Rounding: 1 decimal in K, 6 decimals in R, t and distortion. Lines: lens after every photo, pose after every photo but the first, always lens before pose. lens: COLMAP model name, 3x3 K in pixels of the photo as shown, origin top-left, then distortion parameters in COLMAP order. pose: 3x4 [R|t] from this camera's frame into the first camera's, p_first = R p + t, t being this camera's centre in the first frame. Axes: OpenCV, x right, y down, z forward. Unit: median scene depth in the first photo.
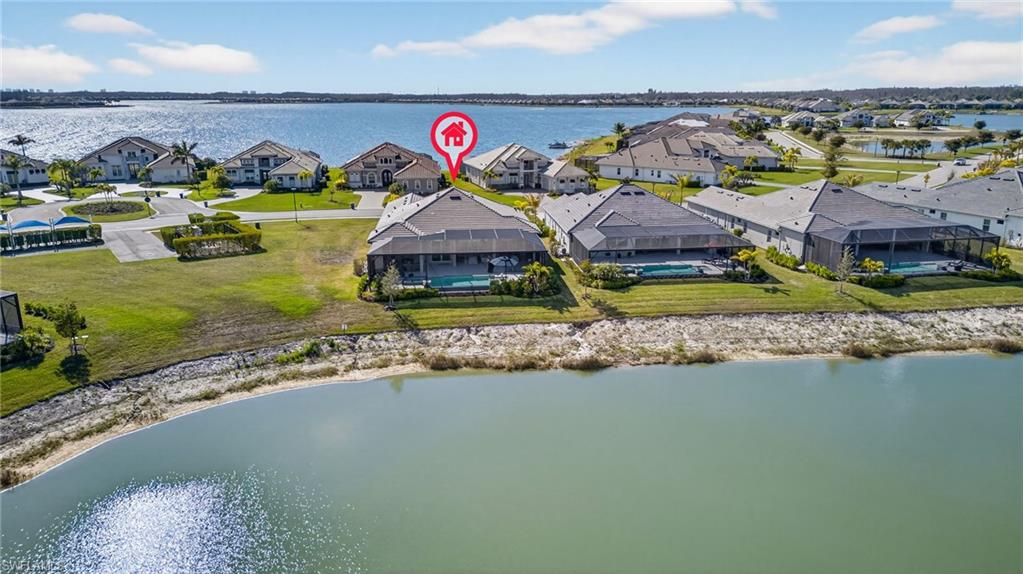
lens RADIAL K [[701.0, 0, 511.5], [0, 701.0, 287.0], [0, 0, 1]] dist [0.109242, -0.081708]
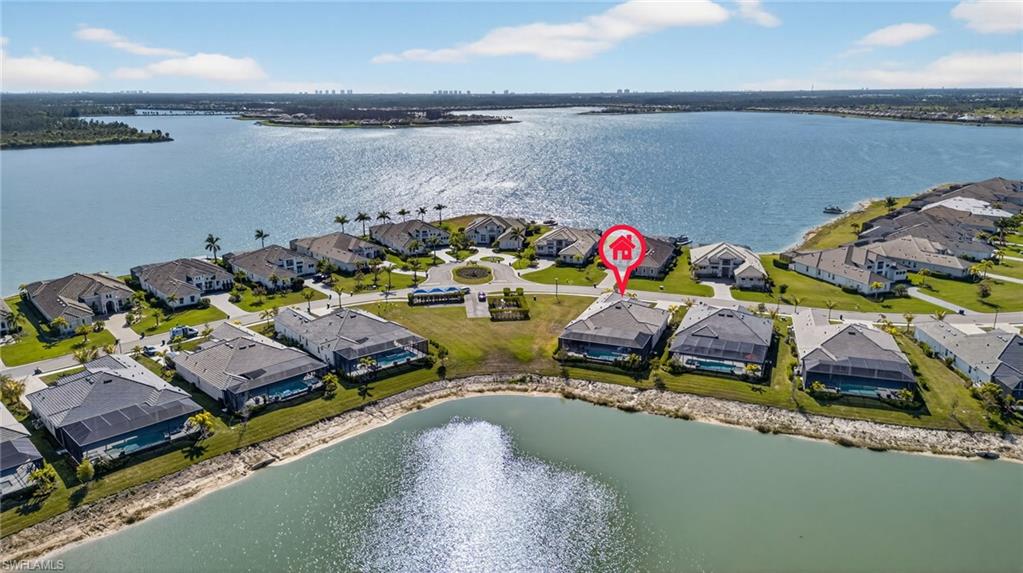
lens RADIAL K [[701.0, 0, 511.5], [0, 701.0, 286.5], [0, 0, 1]] dist [0.109242, -0.081708]
pose [[0.880887, 0.118915, -0.458145, 0.703708], [-0.116439, 0.992624, 0.033763, -0.284568], [0.458781, 0.023604, 0.888236, -1.087111]]
